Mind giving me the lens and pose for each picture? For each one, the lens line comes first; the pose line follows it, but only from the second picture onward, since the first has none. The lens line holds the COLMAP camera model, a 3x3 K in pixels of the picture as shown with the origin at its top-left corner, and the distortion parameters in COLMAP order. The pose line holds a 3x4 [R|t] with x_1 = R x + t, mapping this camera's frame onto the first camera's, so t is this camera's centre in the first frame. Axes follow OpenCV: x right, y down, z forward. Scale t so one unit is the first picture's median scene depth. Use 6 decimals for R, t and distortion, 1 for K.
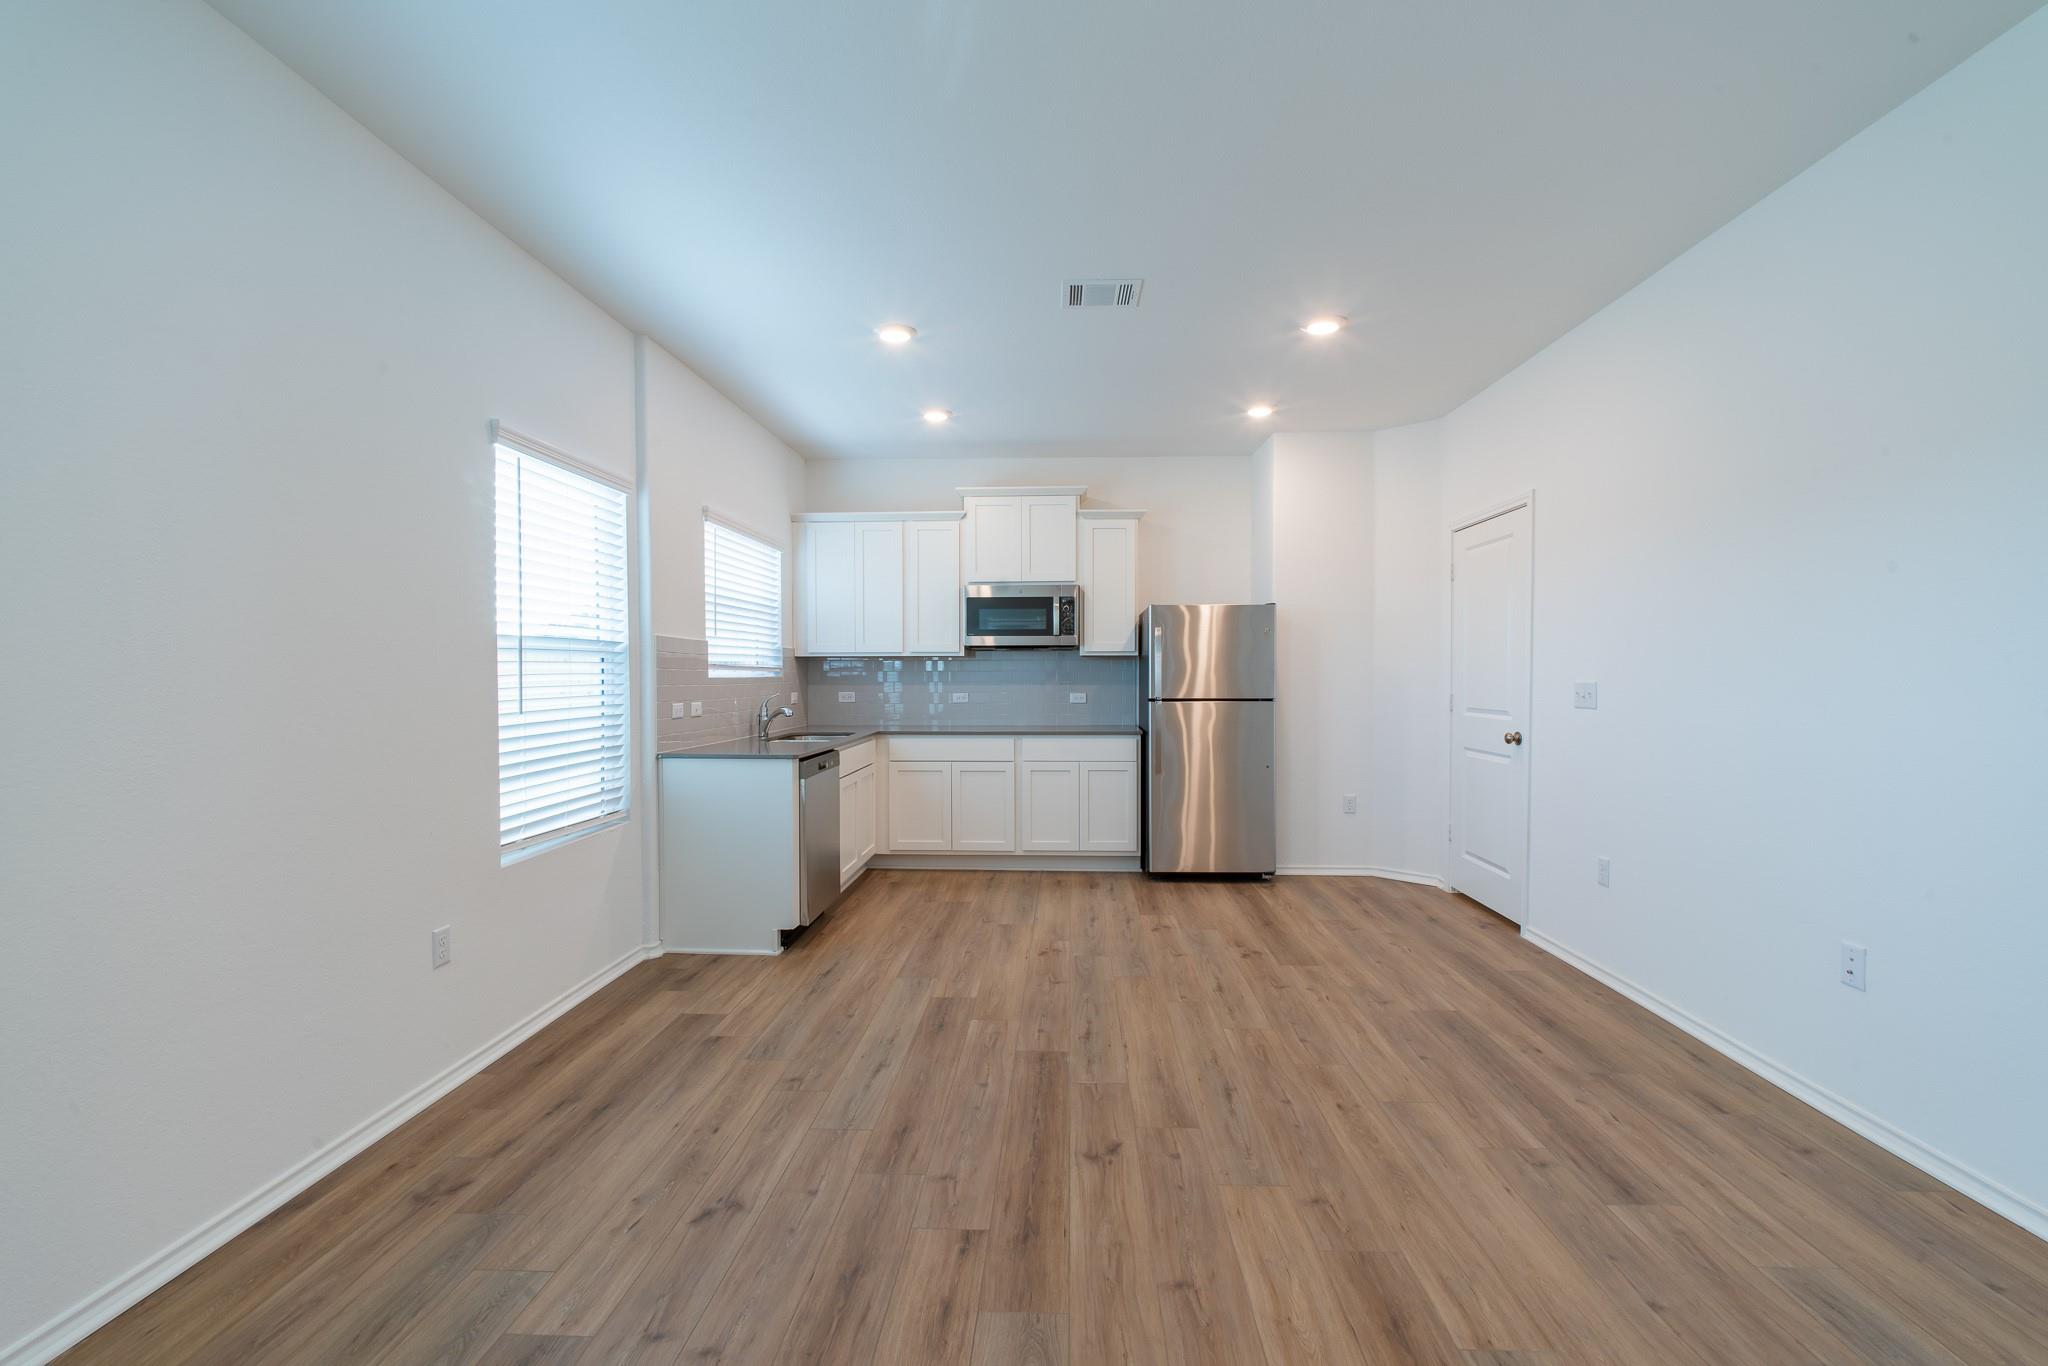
lens RADIAL K [[886.9, 0, 1035.7], [0, 886.9, 671.7], [0, 0, 1]] dist [-0.007792, 0.000022]
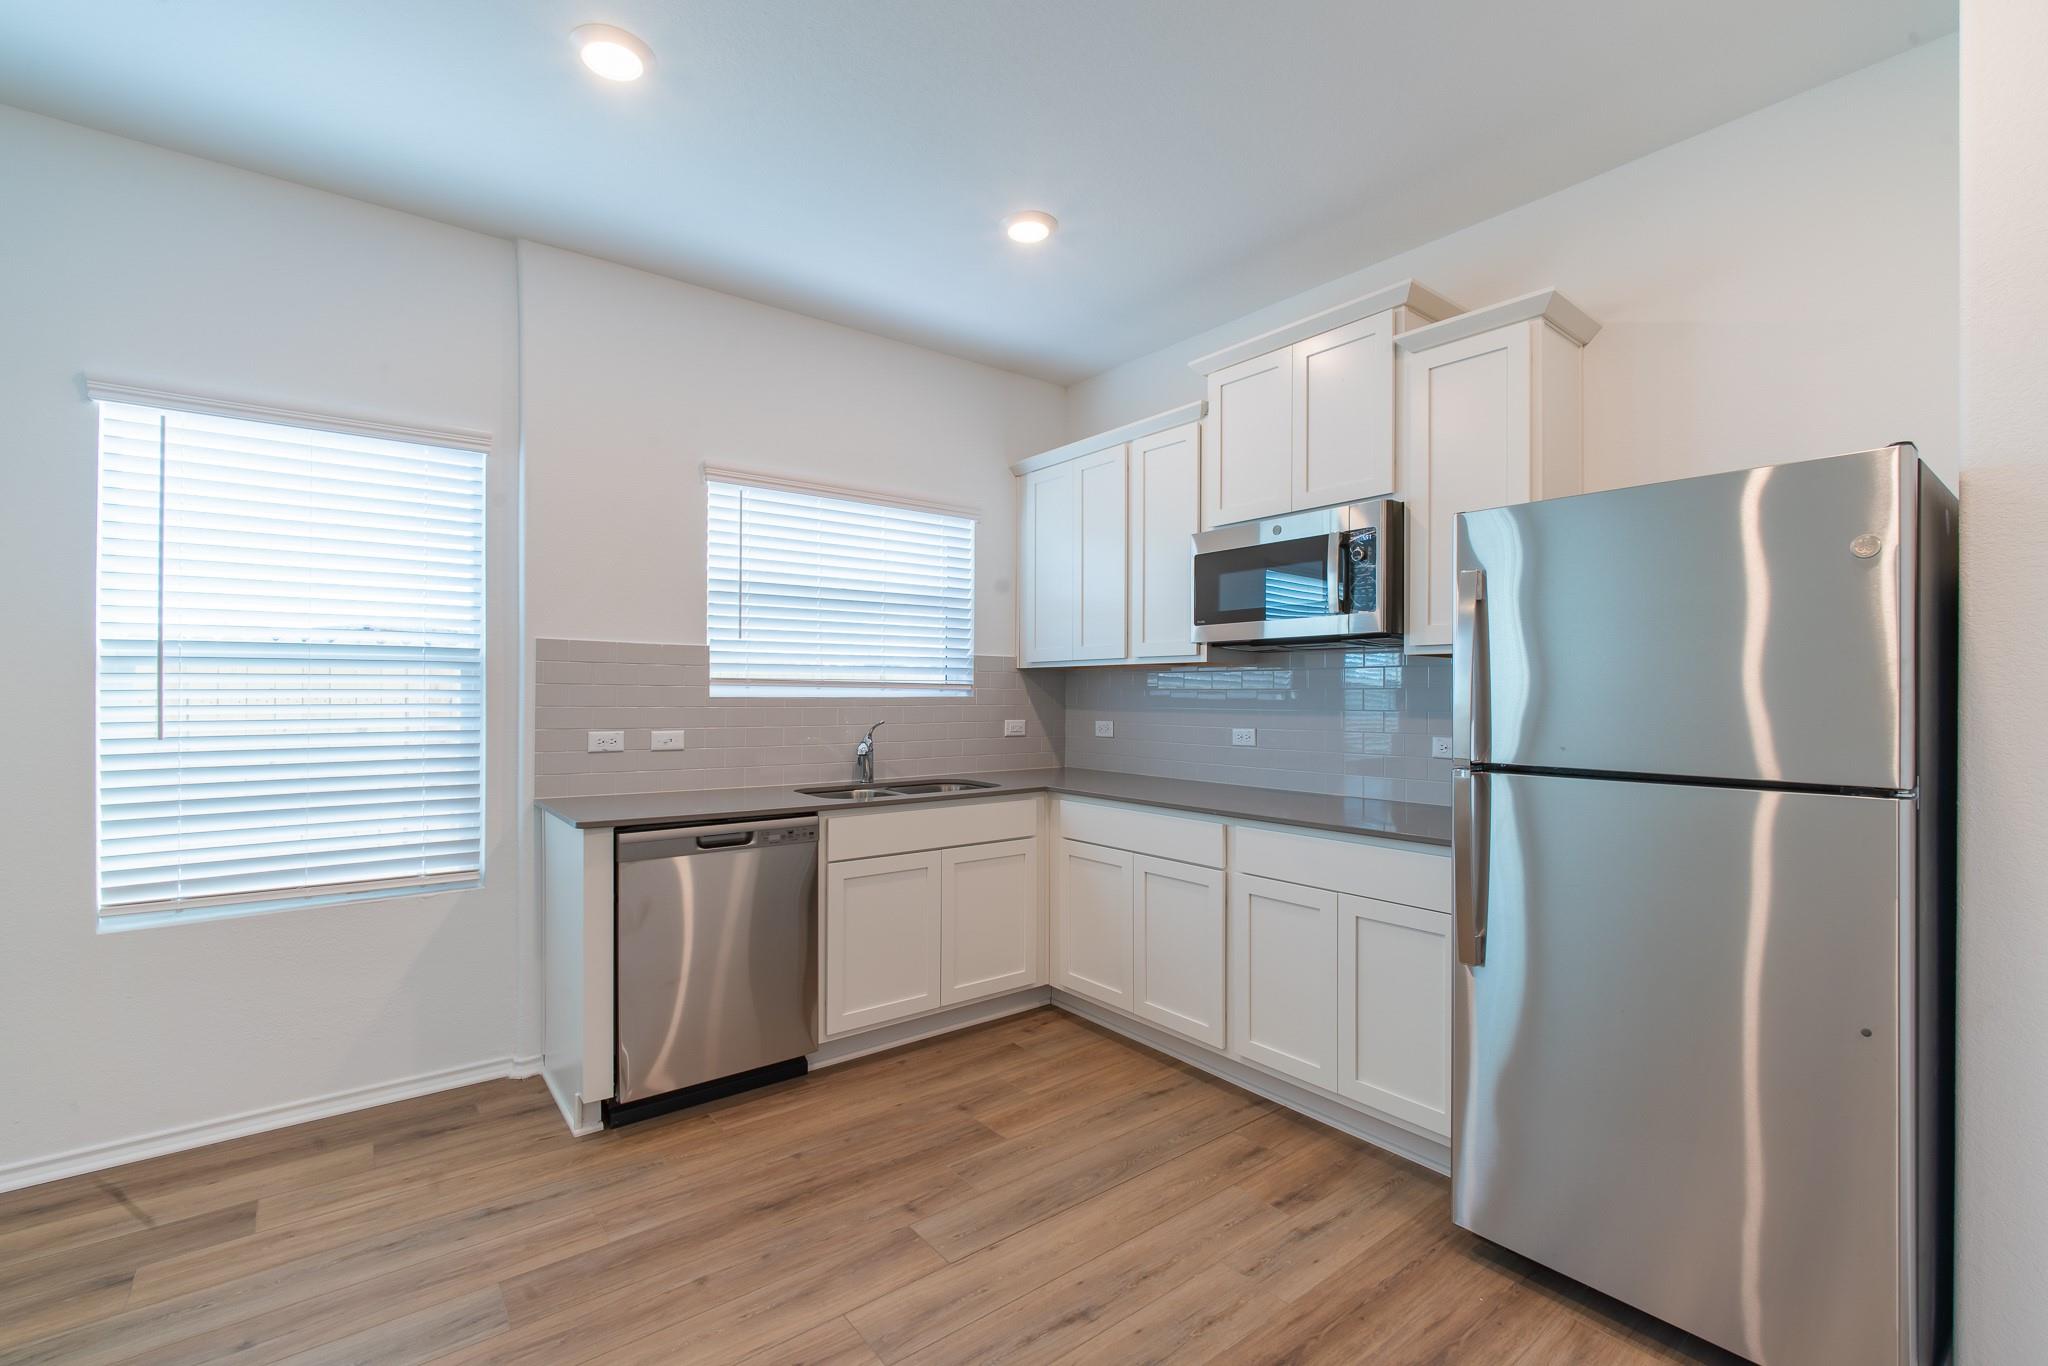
lens RADIAL K [[886.9, 0, 1039.0], [0, 886.9, 683.1], [0, 0, 1]] dist [-0.007792, 0.000022]
pose [[0.654055, -0.005107, -0.756430, 0.400691], [-0.003060, 0.999951, -0.009398, 0.001362], [0.756441, 0.008462, 0.654007, 0.829623]]
